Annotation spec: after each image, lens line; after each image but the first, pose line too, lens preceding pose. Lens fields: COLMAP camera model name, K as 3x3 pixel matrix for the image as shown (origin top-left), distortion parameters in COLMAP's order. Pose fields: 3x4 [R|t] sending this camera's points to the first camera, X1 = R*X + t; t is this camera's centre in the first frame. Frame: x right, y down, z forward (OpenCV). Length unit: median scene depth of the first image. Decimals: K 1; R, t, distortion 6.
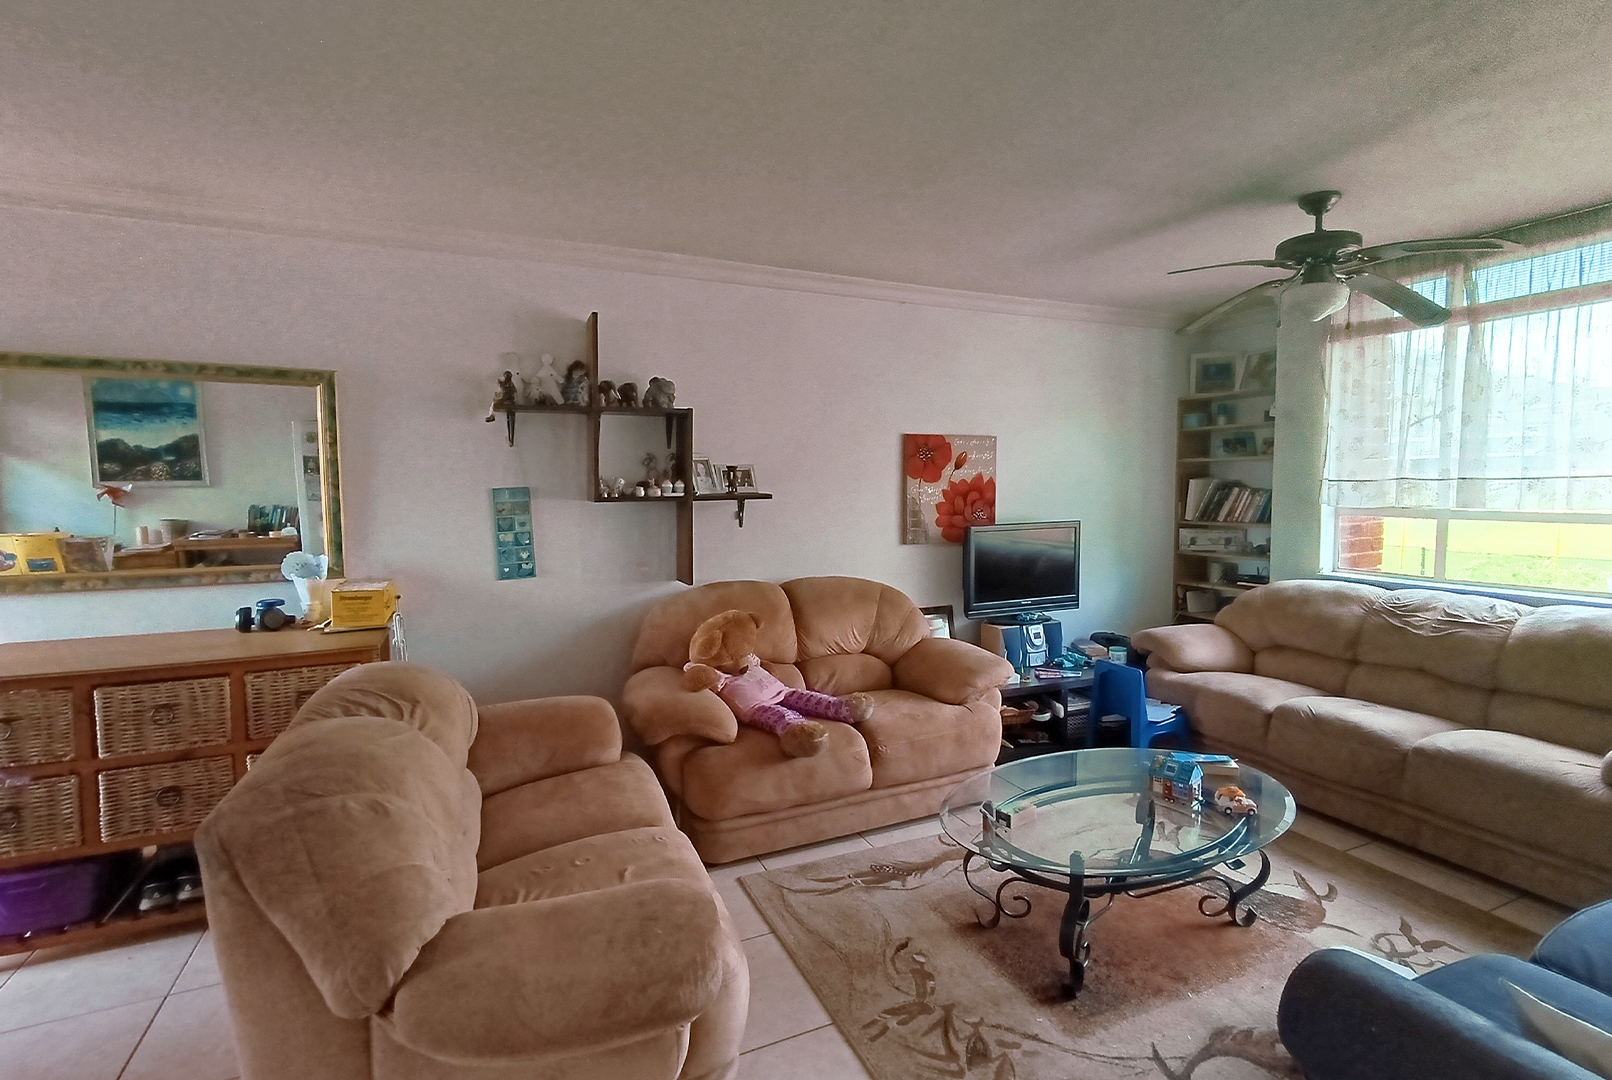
lens RADIAL K [[741.9, 0, 803.0], [0, 741.9, 535.7], [0, 0, 1]] dist [-0.001612, 0.000424]
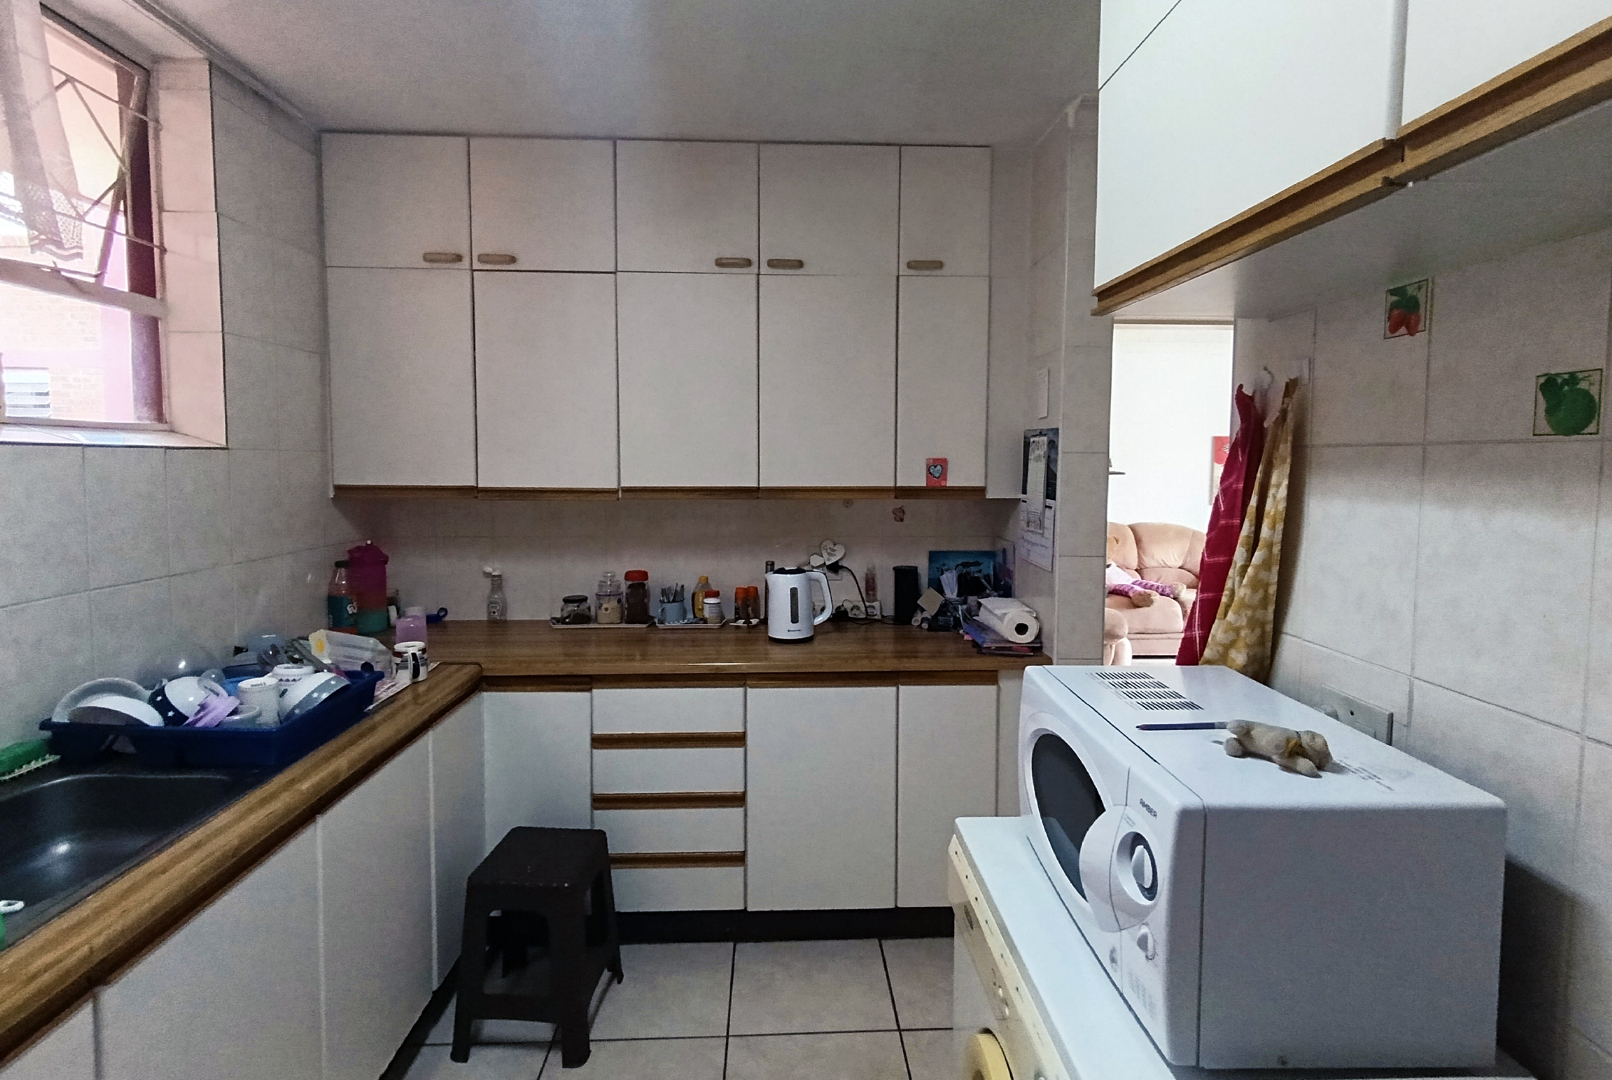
lens RADIAL K [[741.9, 0, 803.0], [0, 741.9, 535.7], [0, 0, 1]] dist [-0.001612, 0.000424]
pose [[0.928133, 0.050157, -0.368855, -0.114633], [-0.037286, 0.998424, 0.041945, 0.058953], [0.370378, -0.025178, 0.928540, -1.057295]]
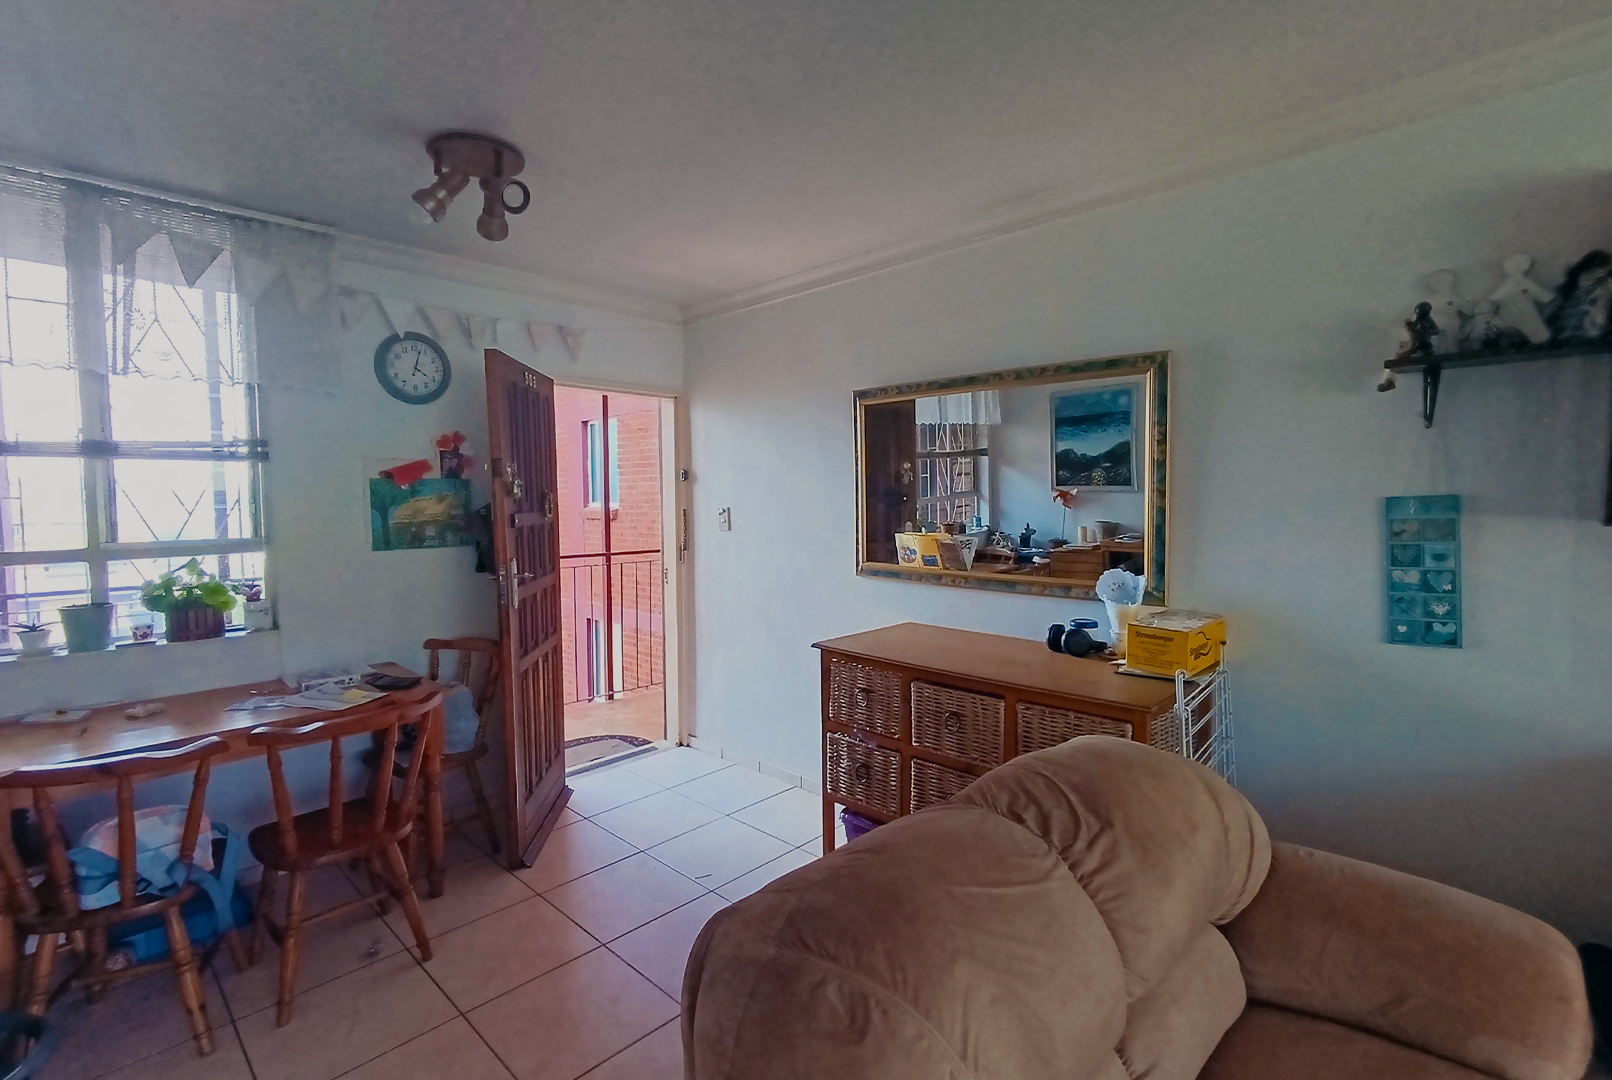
lens RADIAL K [[741.9, 0, 803.0], [0, 741.9, 535.7], [0, 0, 1]] dist [-0.001612, 0.000424]
pose [[0.365251, 0.056299, -0.929205, -0.013523], [-0.057189, 0.997641, 0.037966, -0.027211], [0.929151, 0.039273, 0.367610, 0.319657]]
